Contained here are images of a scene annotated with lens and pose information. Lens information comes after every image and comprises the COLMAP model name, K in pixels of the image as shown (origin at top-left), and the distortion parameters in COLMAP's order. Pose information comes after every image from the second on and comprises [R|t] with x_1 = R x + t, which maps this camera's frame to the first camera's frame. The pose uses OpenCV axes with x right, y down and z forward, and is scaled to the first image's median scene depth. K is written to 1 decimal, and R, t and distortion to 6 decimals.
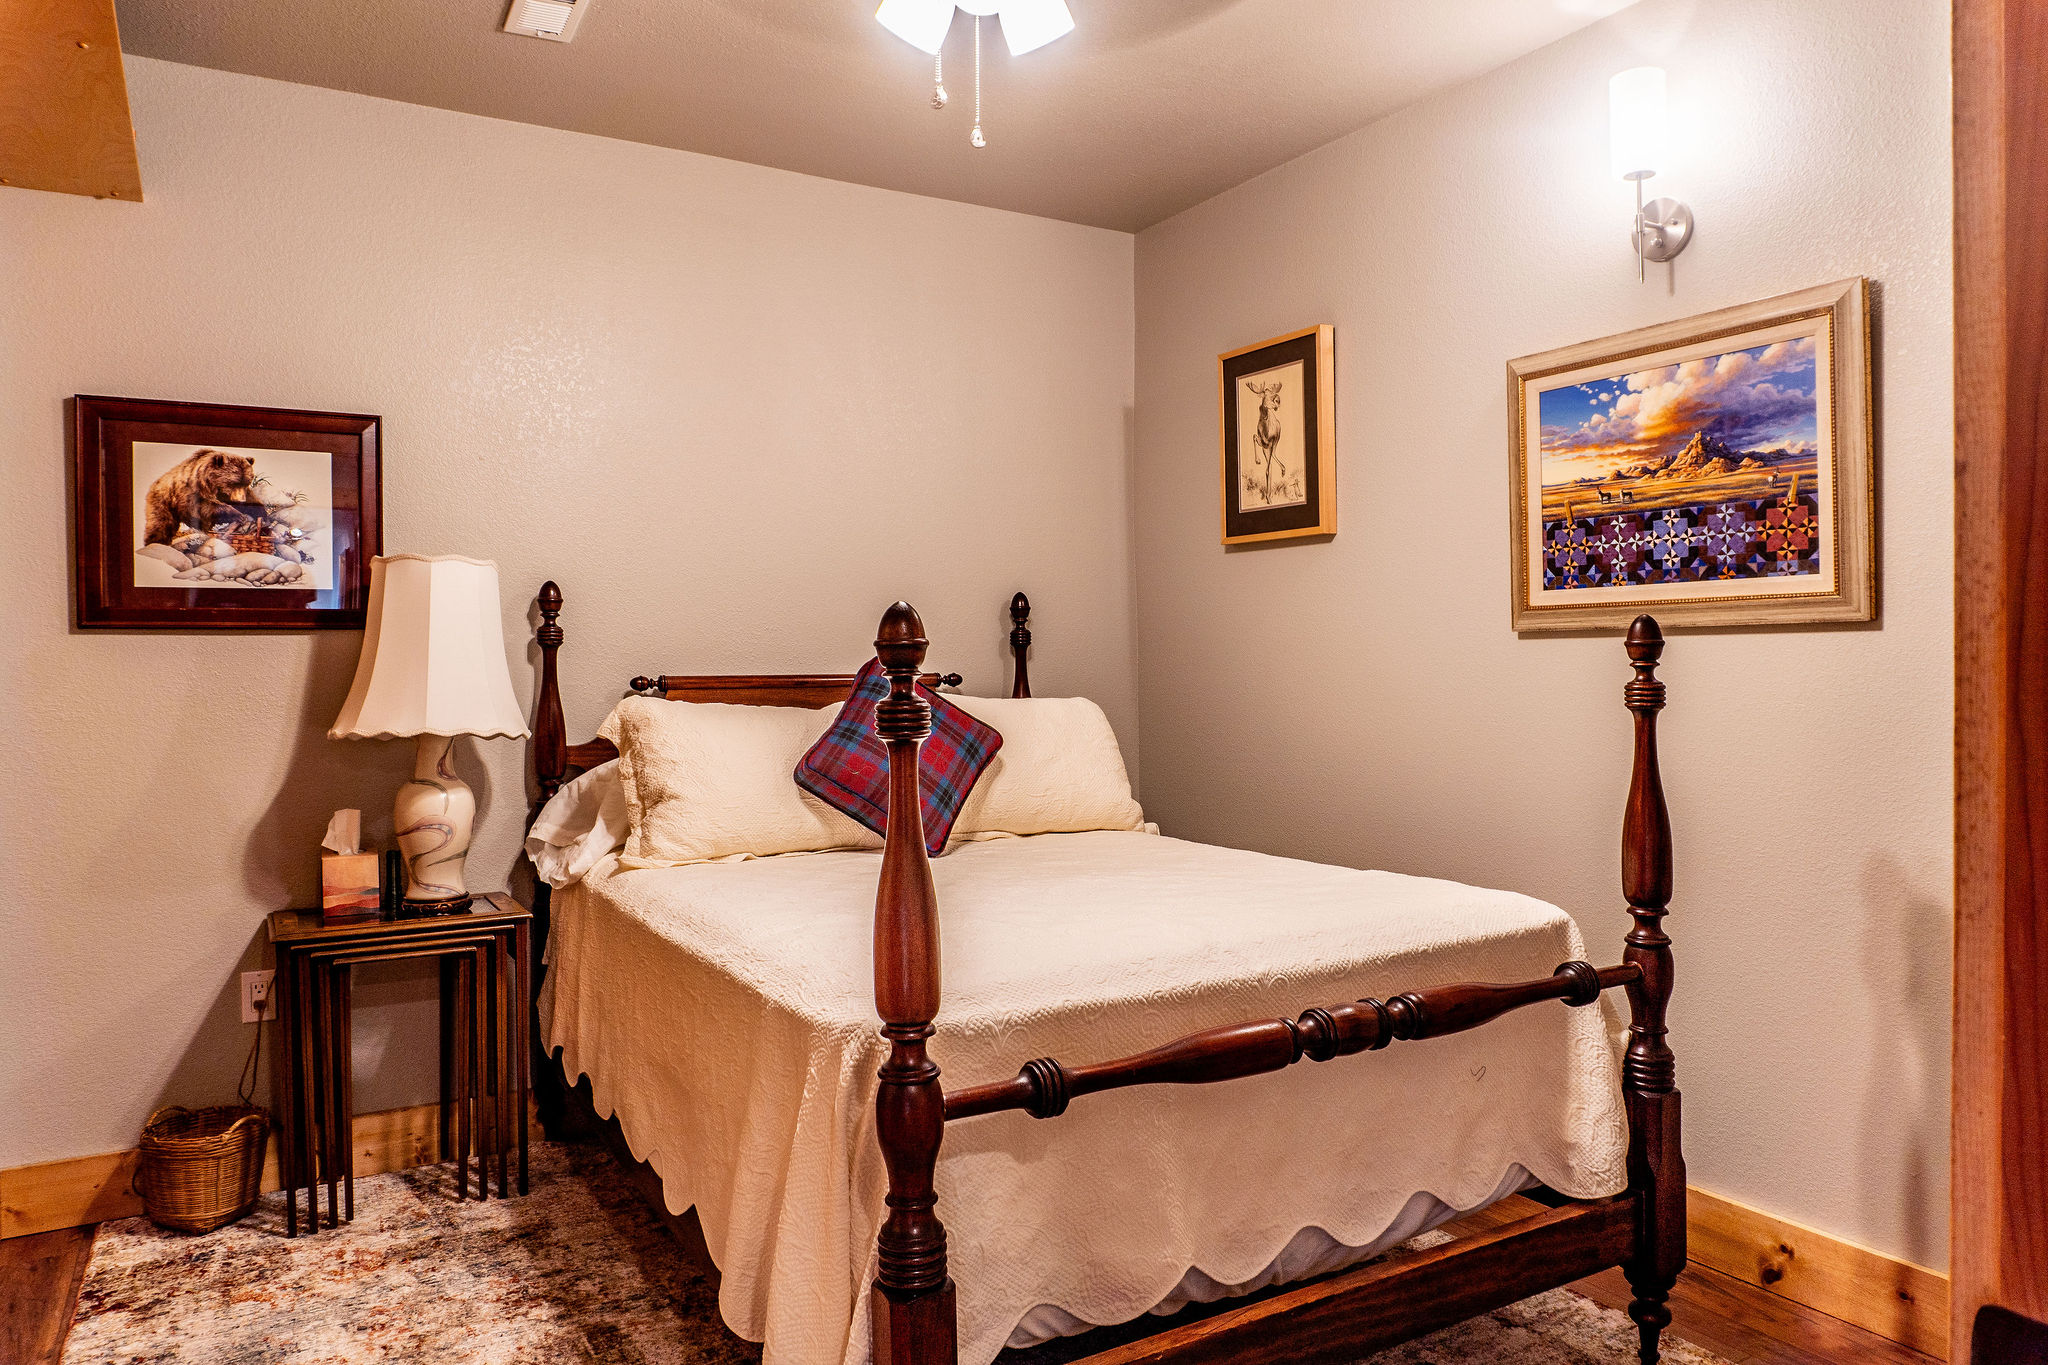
lens RADIAL K [[1401.7, 0, 1031.2], [0, 1401.7, 685.2], [0, 0, 1]] dist [-0.014761, -0.006213]
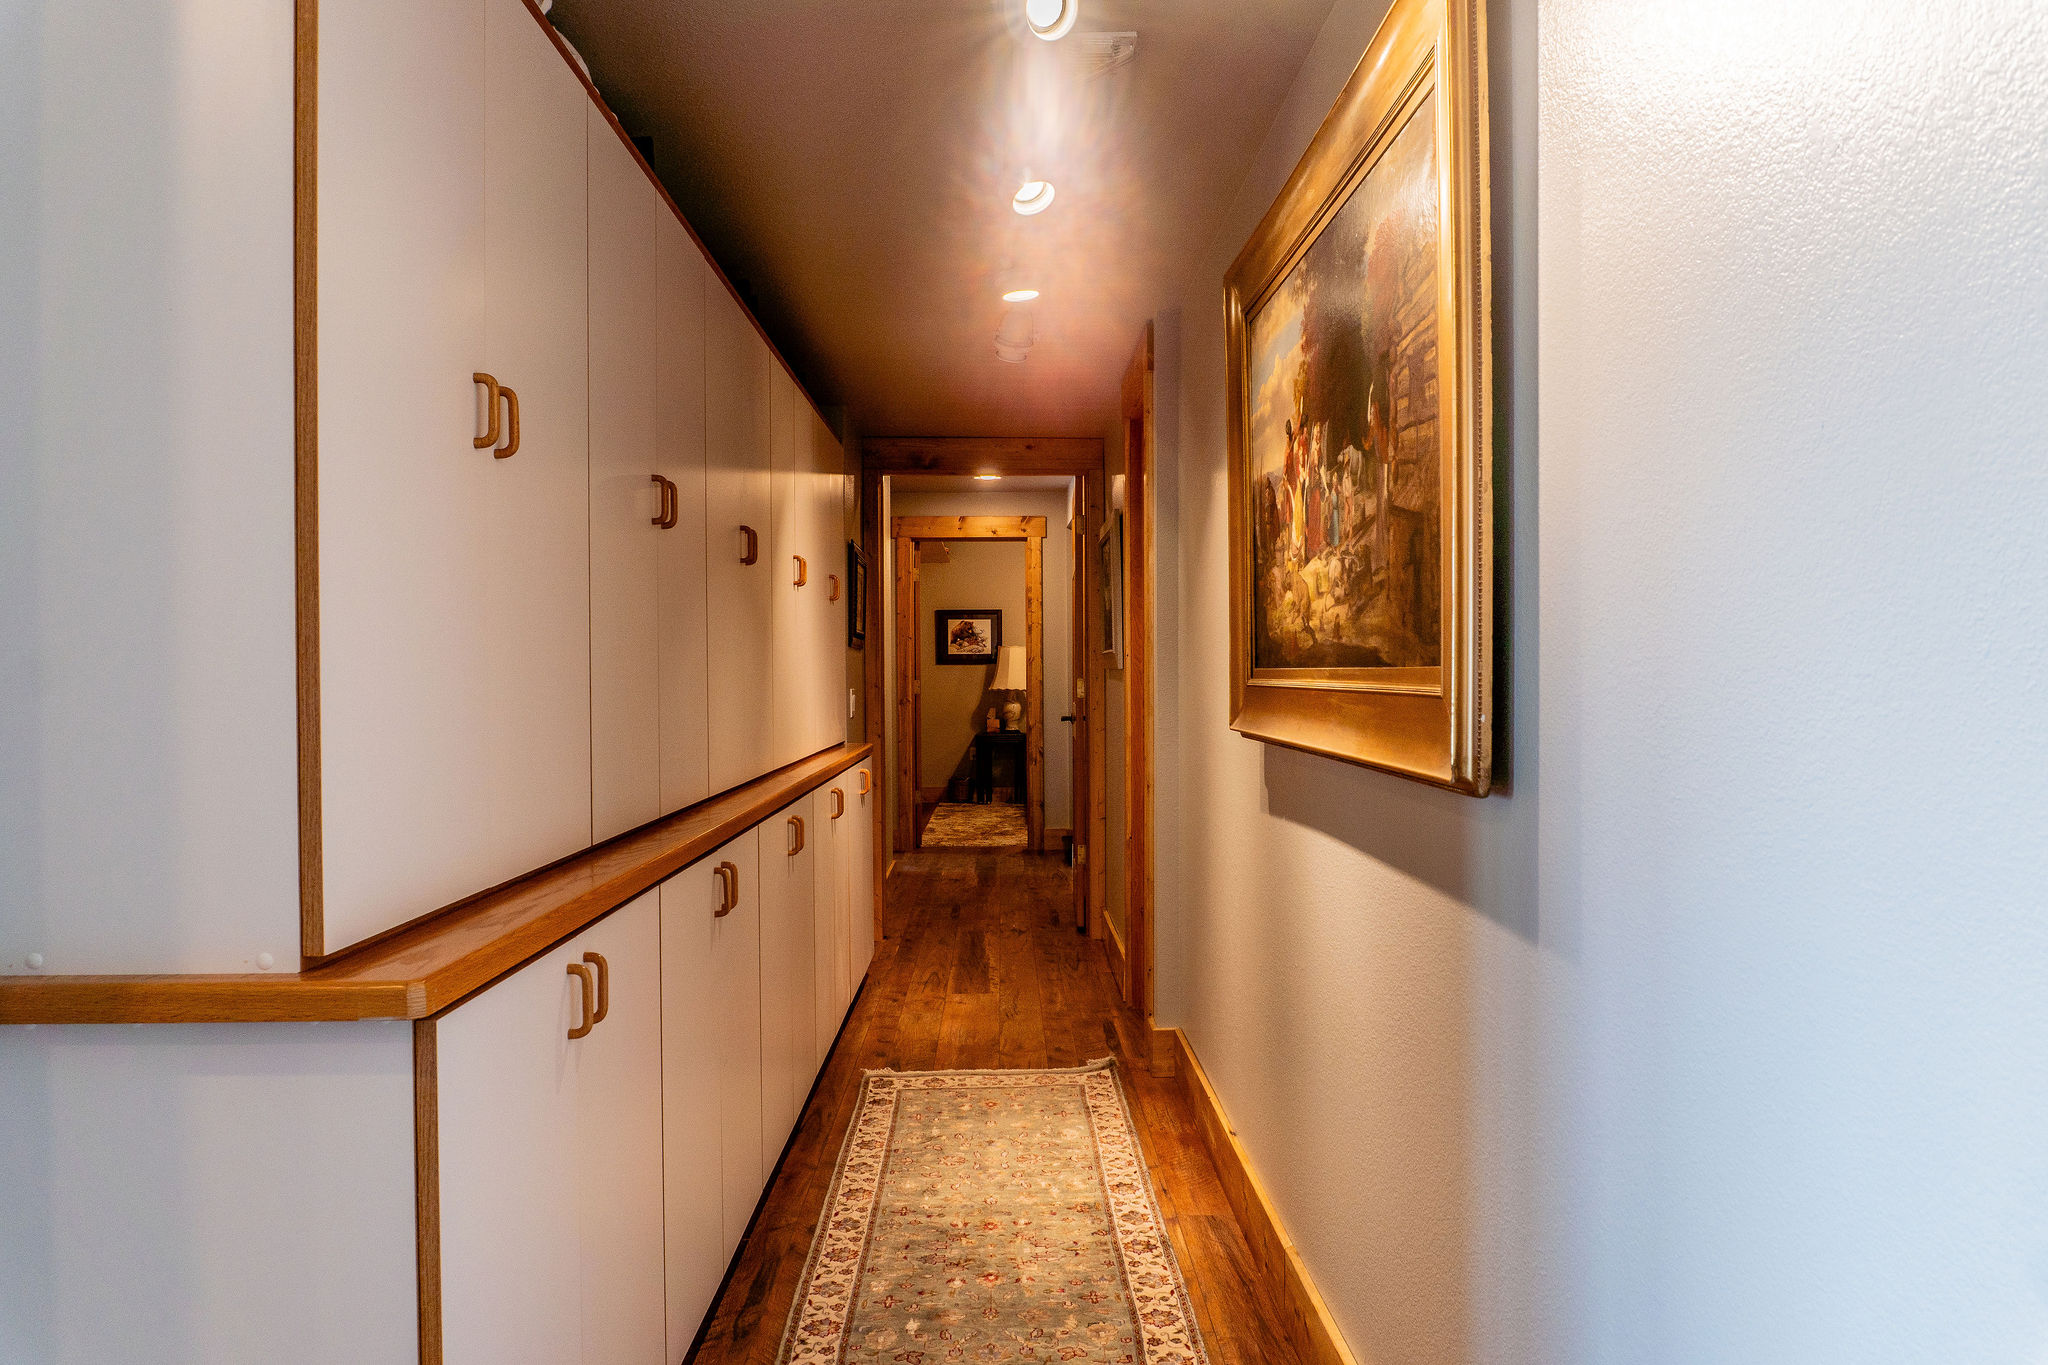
lens RADIAL K [[1401.7, 0, 1023.9], [0, 1401.7, 680.6], [0, 0, 1]] dist [-0.014761, -0.006213]
pose [[0.890644, 0.010036, -0.454591, 1.472084], [-0.011205, 0.999937, 0.000122, 0.006657], [0.454563, 0.004985, 0.890700, -2.643291]]
